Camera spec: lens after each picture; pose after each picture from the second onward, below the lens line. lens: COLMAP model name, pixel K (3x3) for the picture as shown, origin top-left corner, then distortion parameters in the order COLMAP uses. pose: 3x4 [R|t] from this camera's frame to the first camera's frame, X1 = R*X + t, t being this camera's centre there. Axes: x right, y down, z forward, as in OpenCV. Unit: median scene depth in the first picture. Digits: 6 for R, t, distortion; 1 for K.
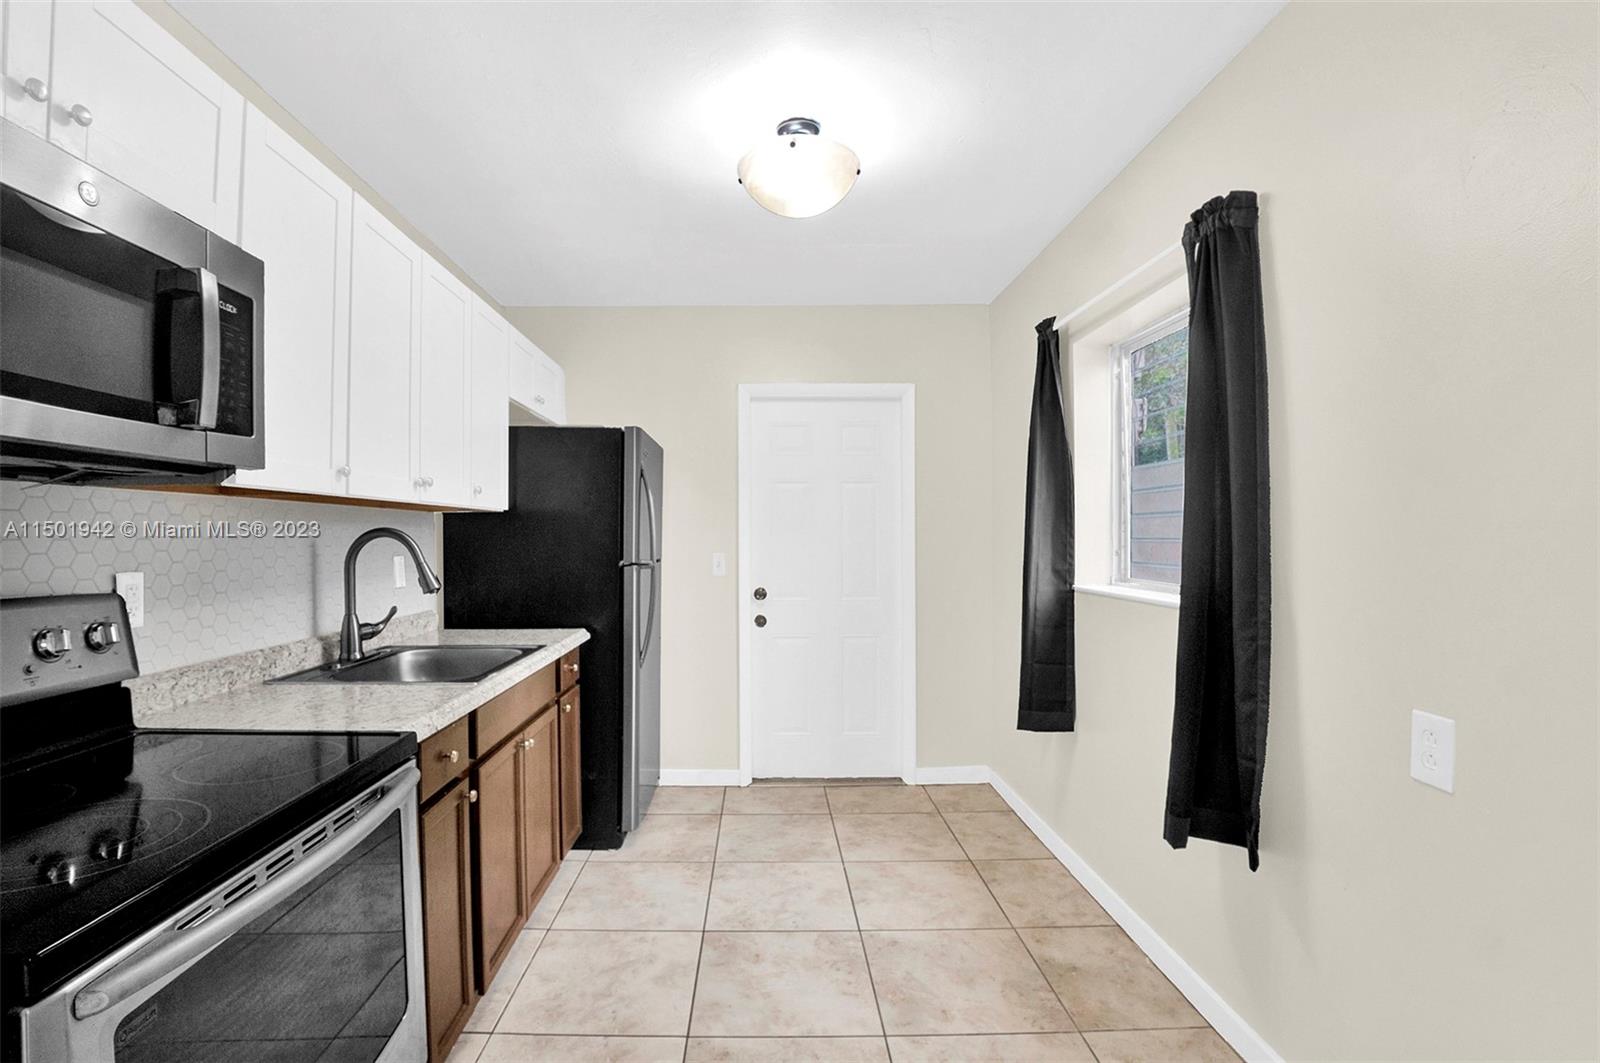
lens RADIAL K [[735.7, 0, 755.8], [0, 735.7, 544.6], [0, 0, 1]] dist [-0.050607, 0.013184]
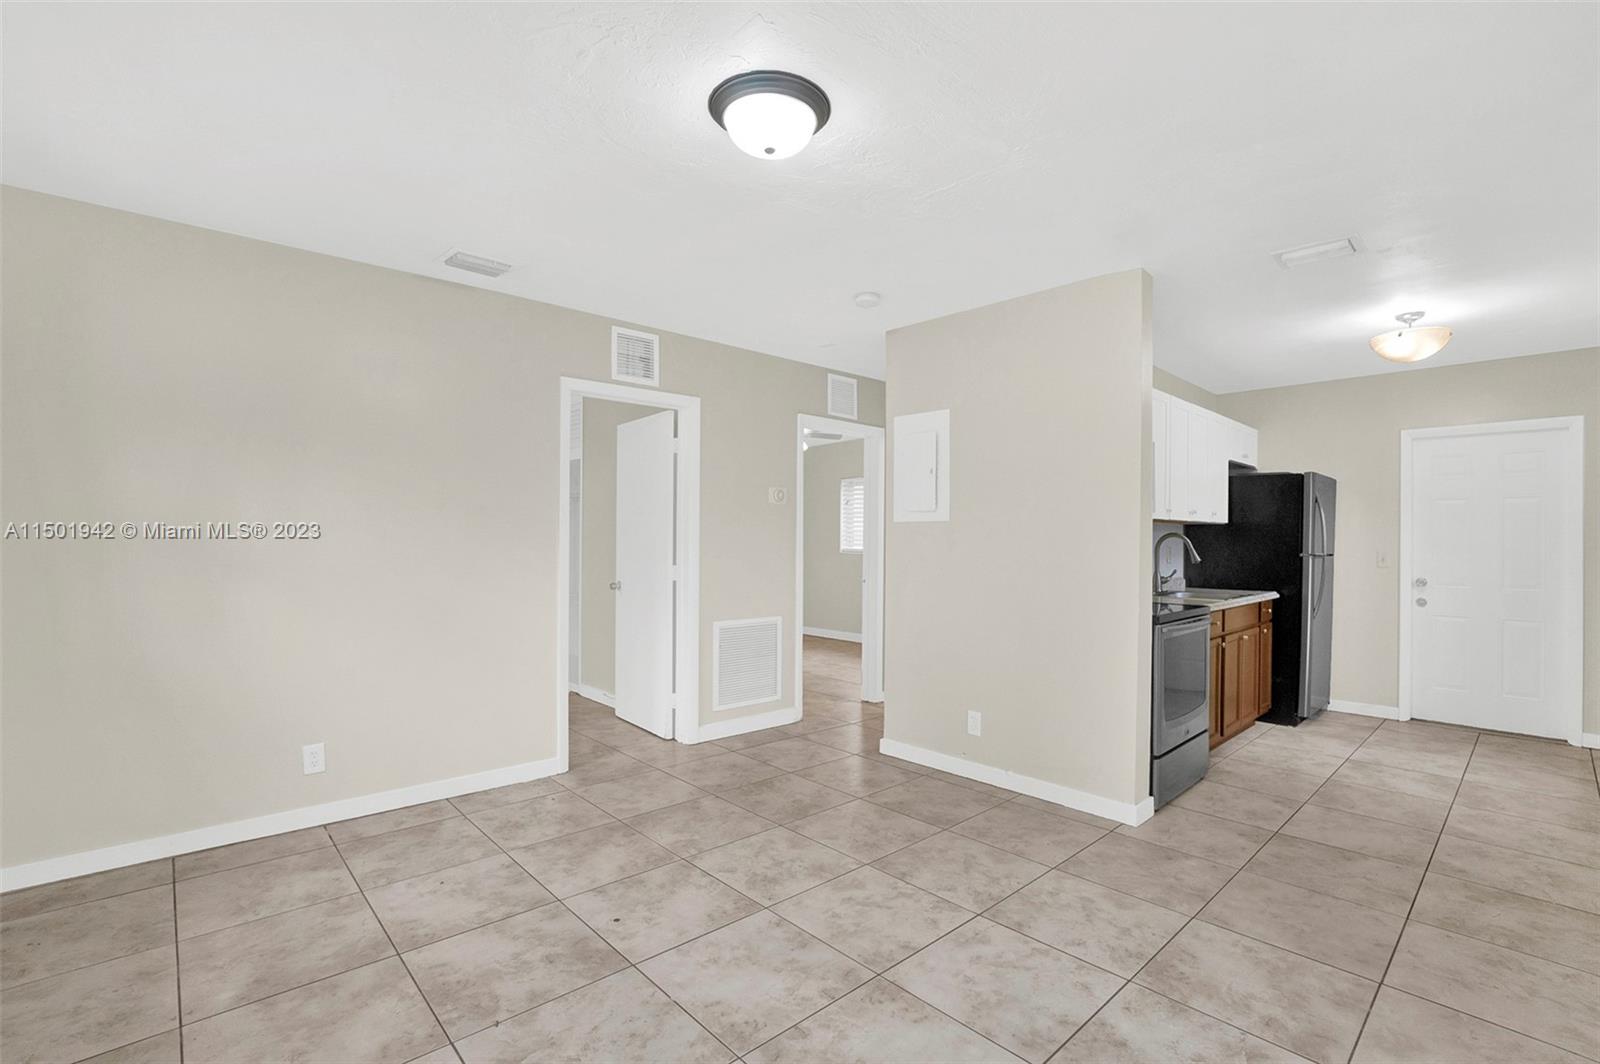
lens RADIAL K [[712.7, 0, 803.3], [0, 712.7, 530.1], [0, 0, 1]] dist [-0.052465, 0.011410]
pose [[0.685435, 0.001974, -0.728131, 0.249461], [-0.019224, 0.999697, -0.015388, 0.020816], [0.727880, 0.024545, 0.685265, -1.178884]]
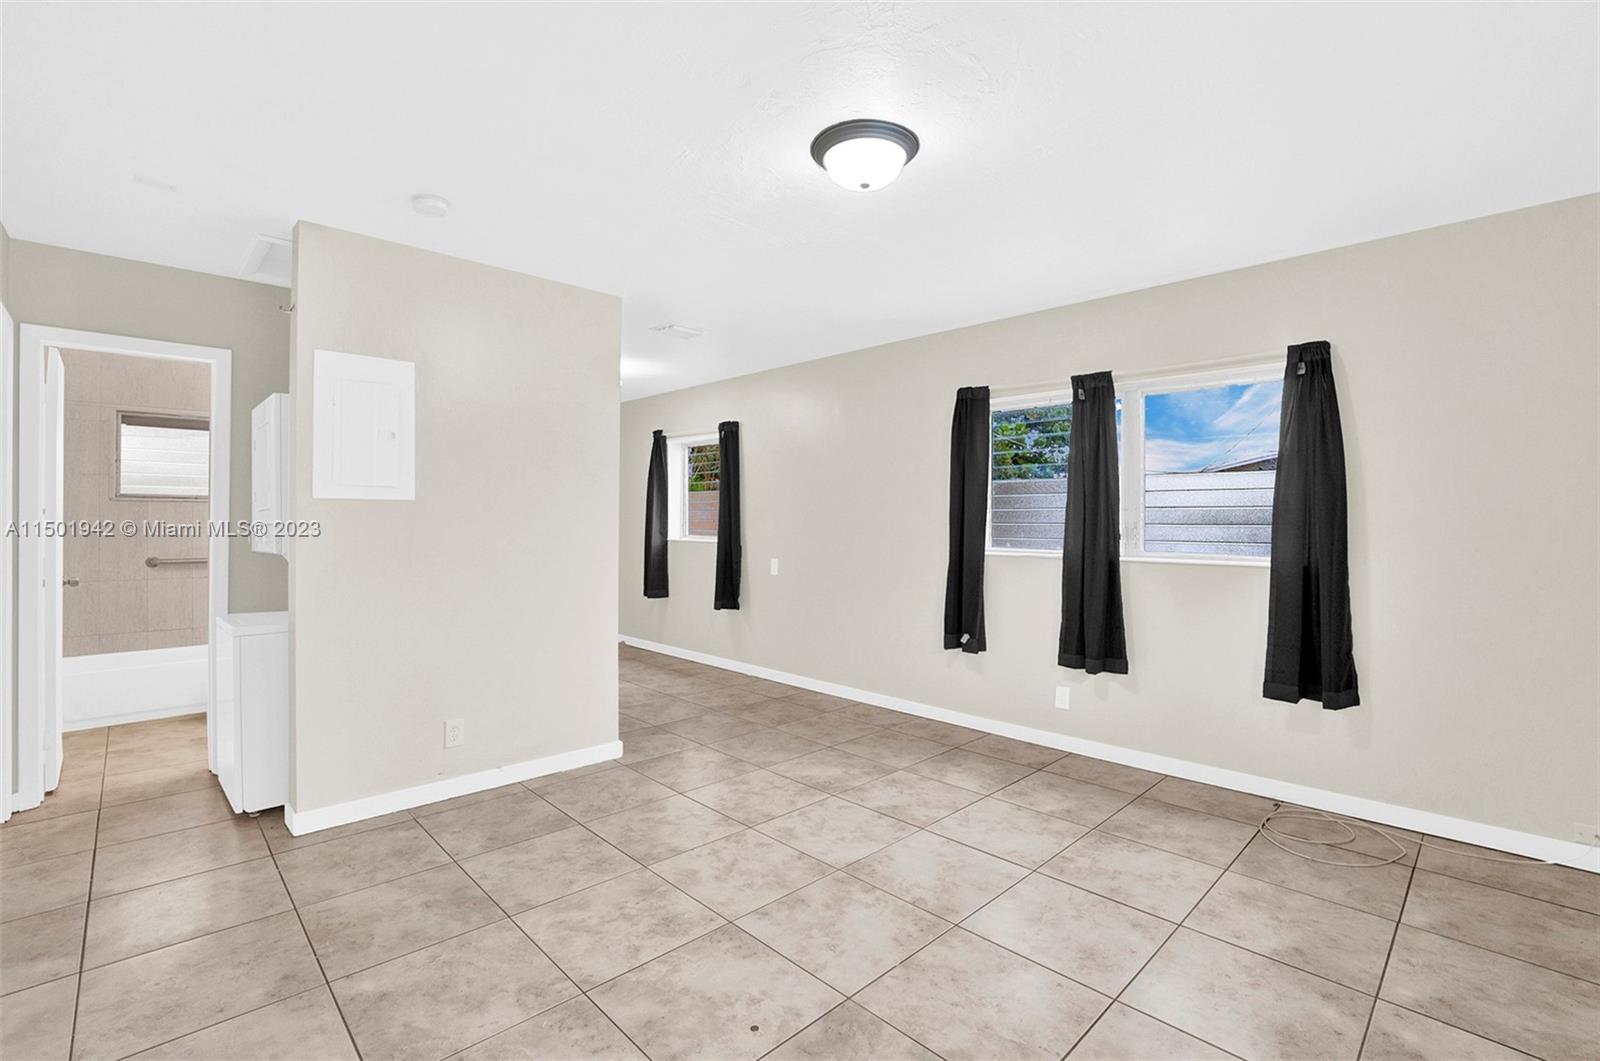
lens RADIAL K [[712.7, 0, 803.3], [0, 712.7, 528.6], [0, 0, 1]] dist [-0.052465, 0.011410]
pose [[0.712564, 0.000619, 0.701607, -1.109083], [-0.003543, 0.999990, 0.002715, 0.017849], [-0.701598, -0.004420, 0.712559, -1.249617]]
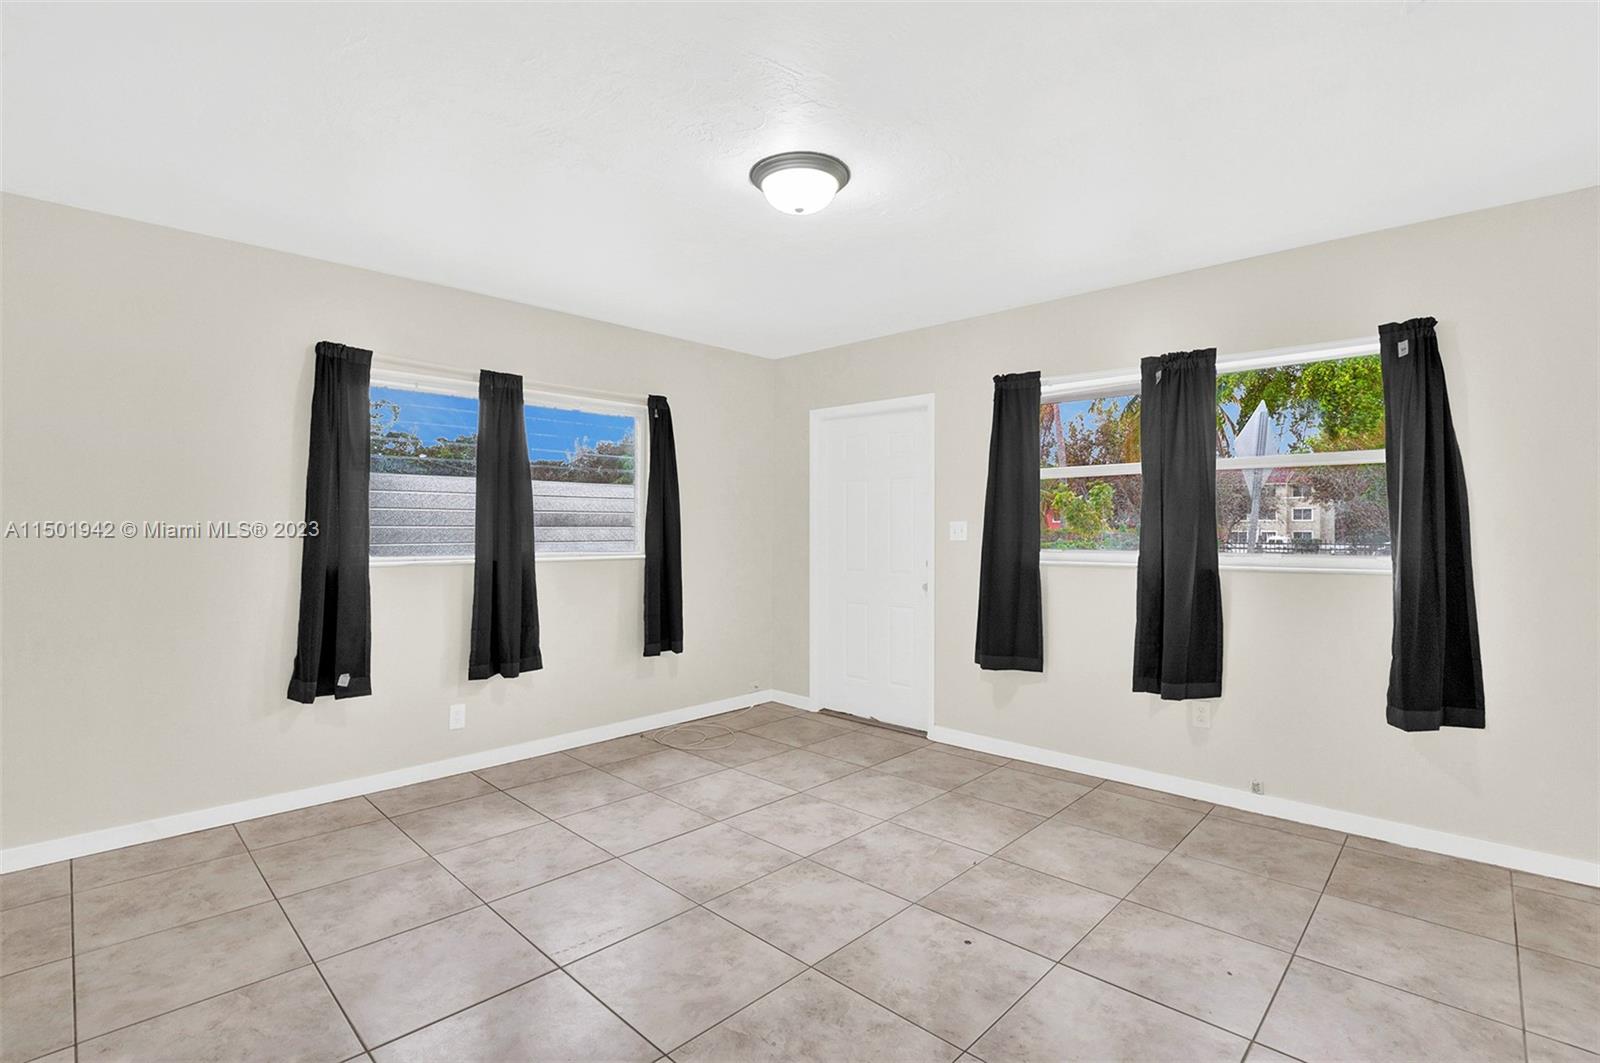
lens RADIAL K [[736.3, 0, 790.6], [0, 736.3, 528.3], [0, 0, 1]] dist [-0.061063, 0.012948]
pose [[-0.716966, 0.004251, 0.697095, -1.111867], [0.007601, 0.999970, 0.001720, 0.015618], [-0.697066, 0.006532, -0.716977, 0.124661]]
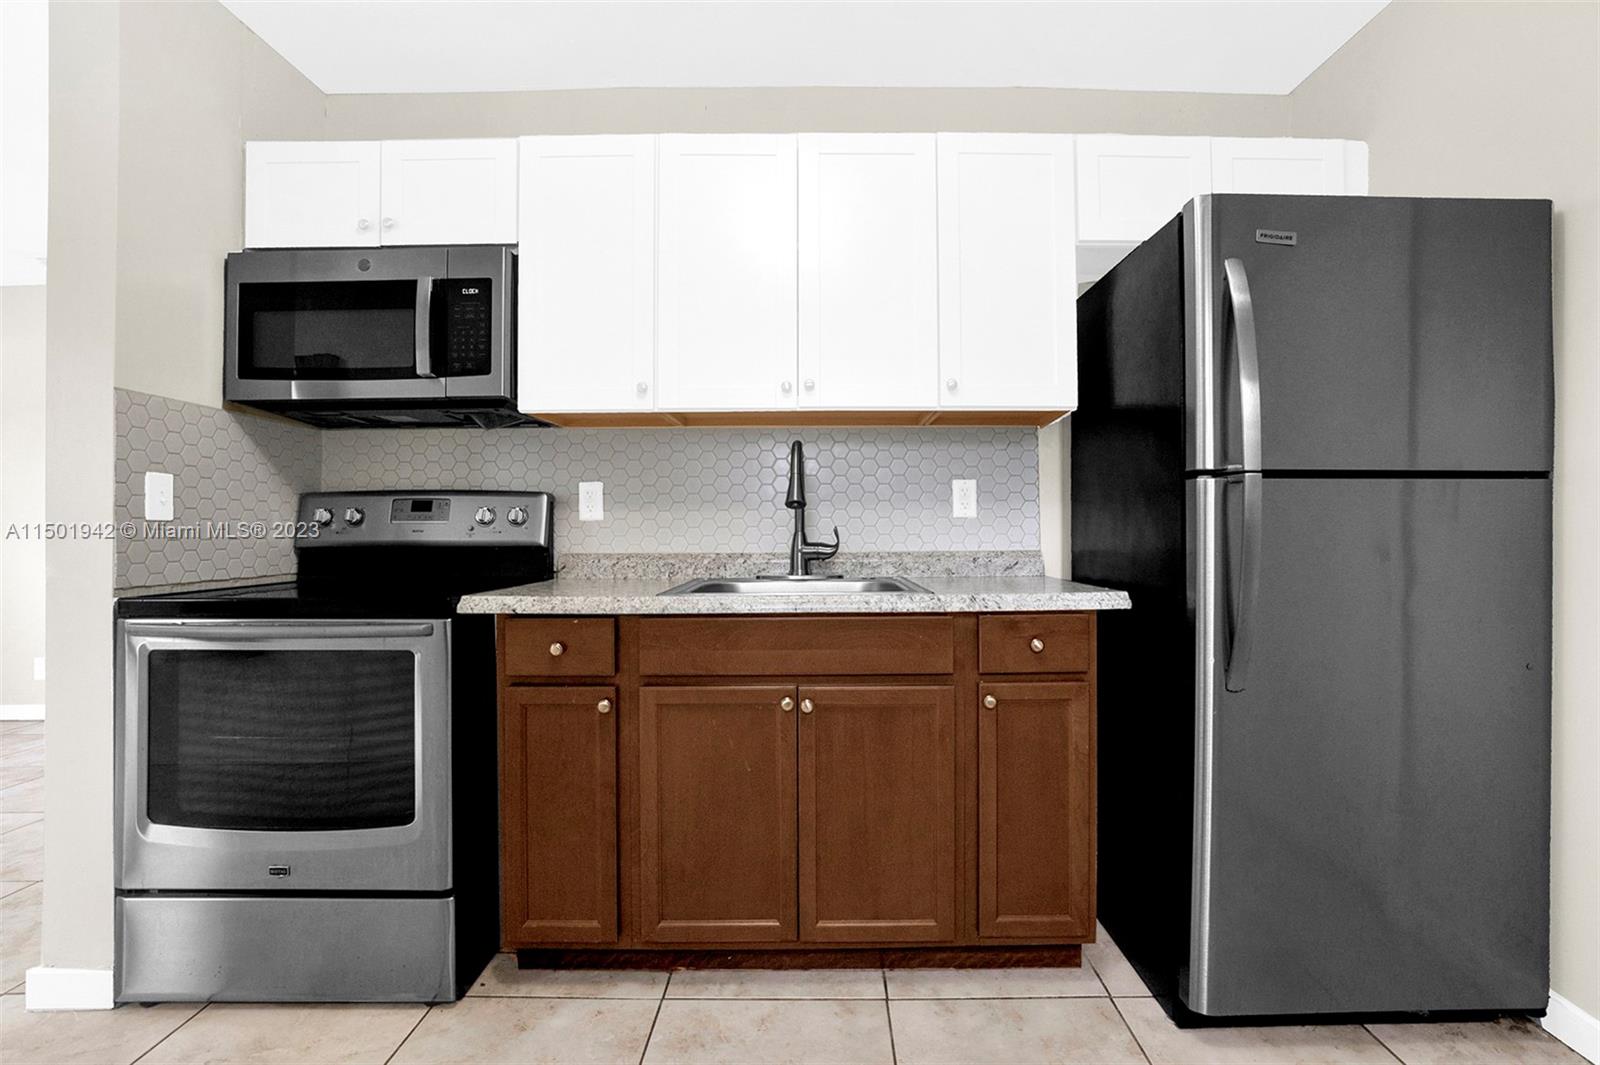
lens RADIAL K [[702.2, 0, 862.1], [0, 702.2, 525.7], [0, 0, 1]] dist [-0.026445, 0.000137]
pose [[0.018465, -0.001232, -0.999829, 0.382711], [-0.003801, 0.999992, -0.001302, 0.081356], [0.999822, 0.003824, 0.018460, 0.974331]]
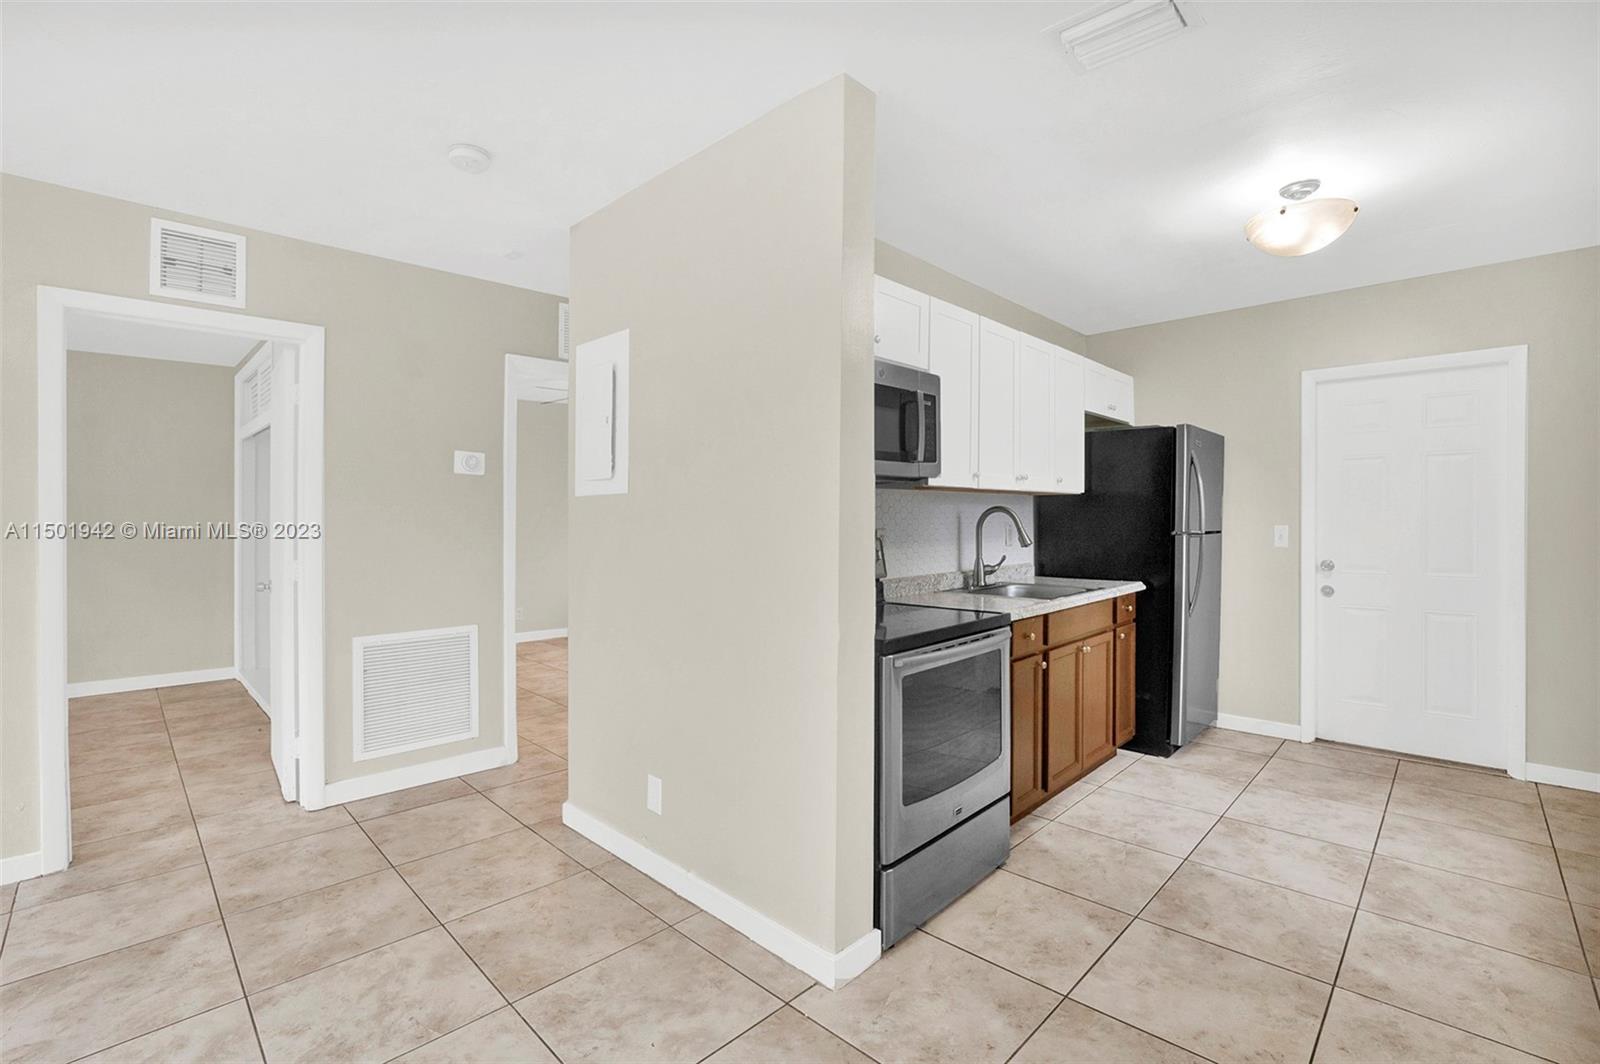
lens RADIAL K [[699.1, 0, 789.8], [0, 699.1, 523.1], [0, 0, 1]] dist [-0.054555, 0.011248]
pose [[0.714781, 0.003569, -0.699339, 0.225624], [-0.004599, 0.999989, 0.000403, 0.014897], [0.699333, 0.002929, 0.714790, -0.406807]]
